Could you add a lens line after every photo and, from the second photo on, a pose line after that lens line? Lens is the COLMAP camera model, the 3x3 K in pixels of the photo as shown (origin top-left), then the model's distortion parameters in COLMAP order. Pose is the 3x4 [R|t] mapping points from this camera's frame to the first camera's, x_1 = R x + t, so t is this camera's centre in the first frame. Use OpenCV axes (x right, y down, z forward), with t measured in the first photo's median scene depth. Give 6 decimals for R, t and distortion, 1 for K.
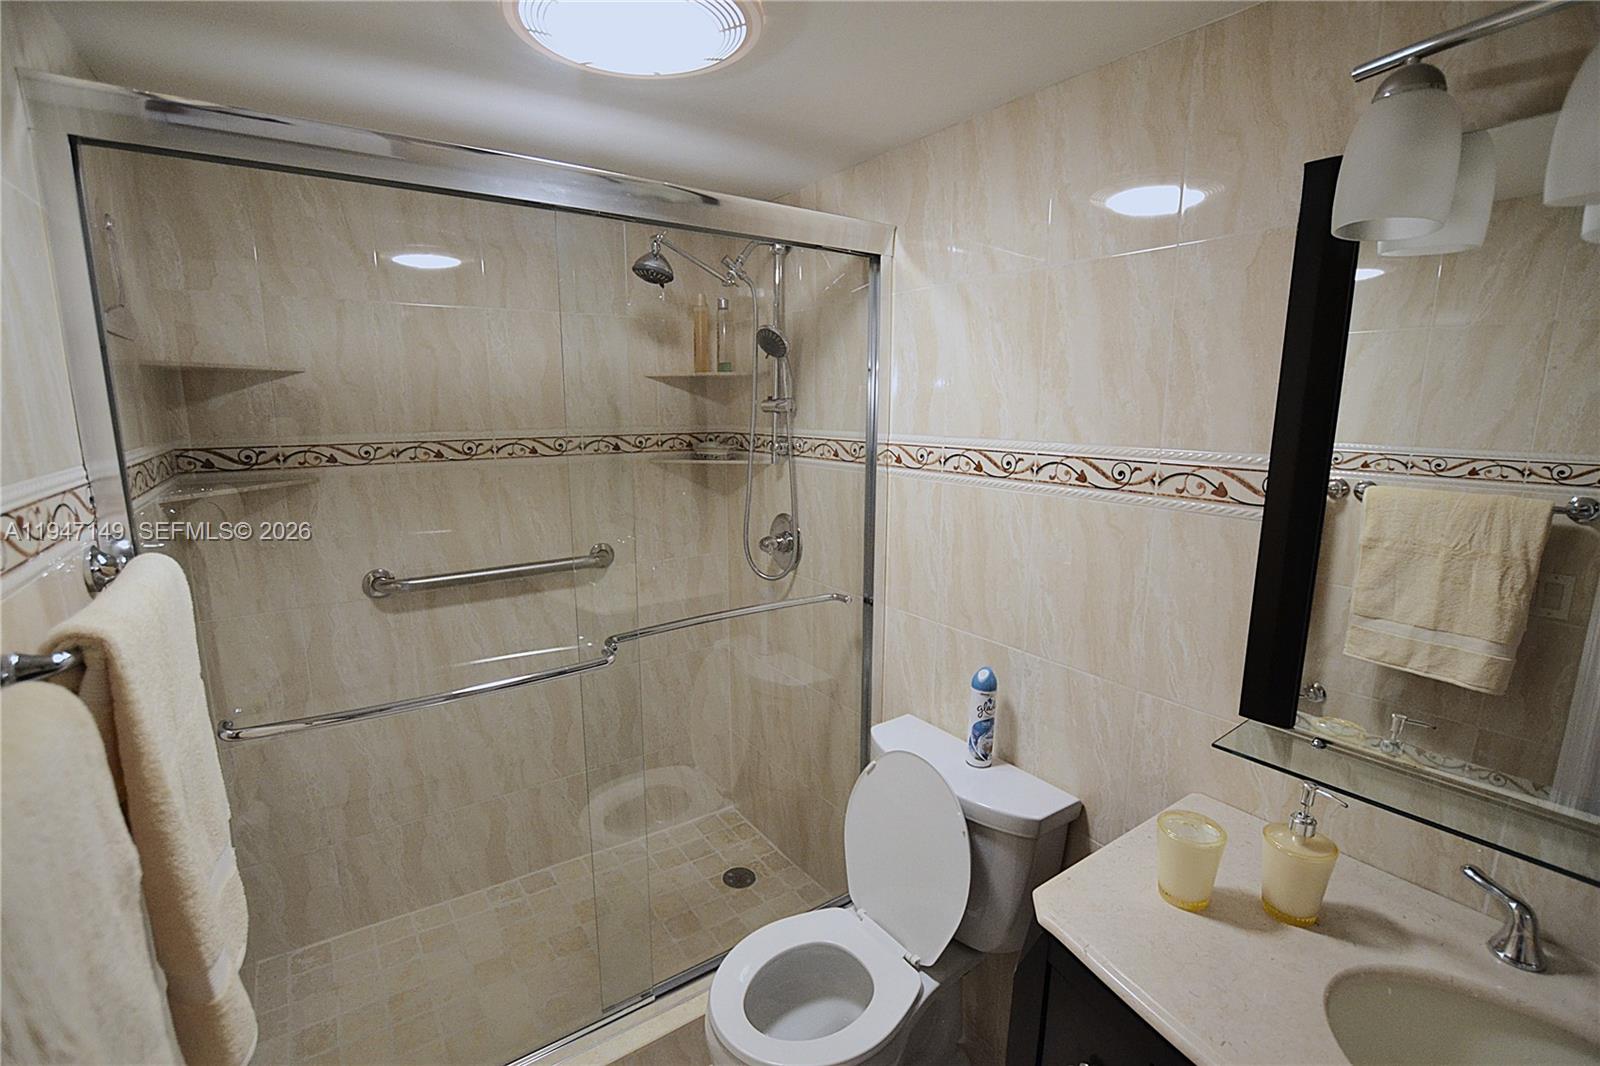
lens RADIAL K [[714.3, 0, 797.9], [0, 714.3, 532.9], [0, 0, 1]] dist [-0.033655, 0.003821]
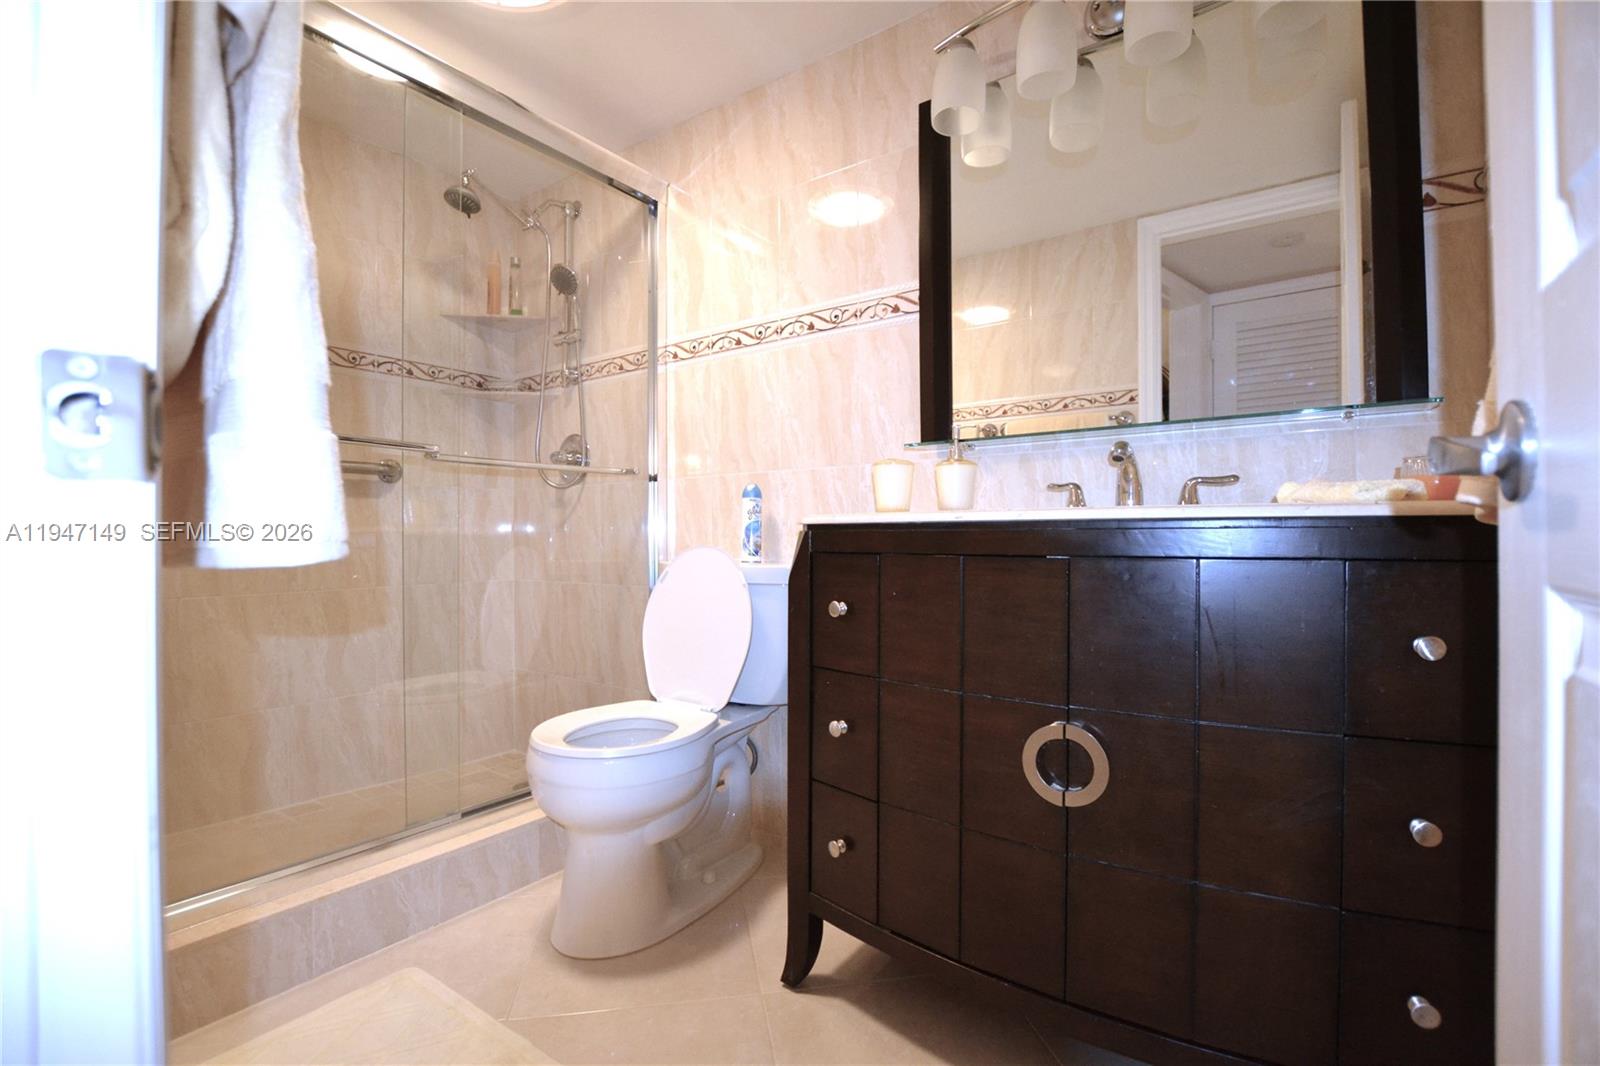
lens RADIAL K [[714.3, 0, 797.9], [0, 714.3, 532.9], [0, 0, 1]] dist [-0.033655, 0.003821]
pose [[0.941123, -0.004845, 0.338031, -0.083500], [0.067791, 0.982293, -0.174659, 0.449500], [-0.331199, 0.187291, 0.924786, -0.177673]]
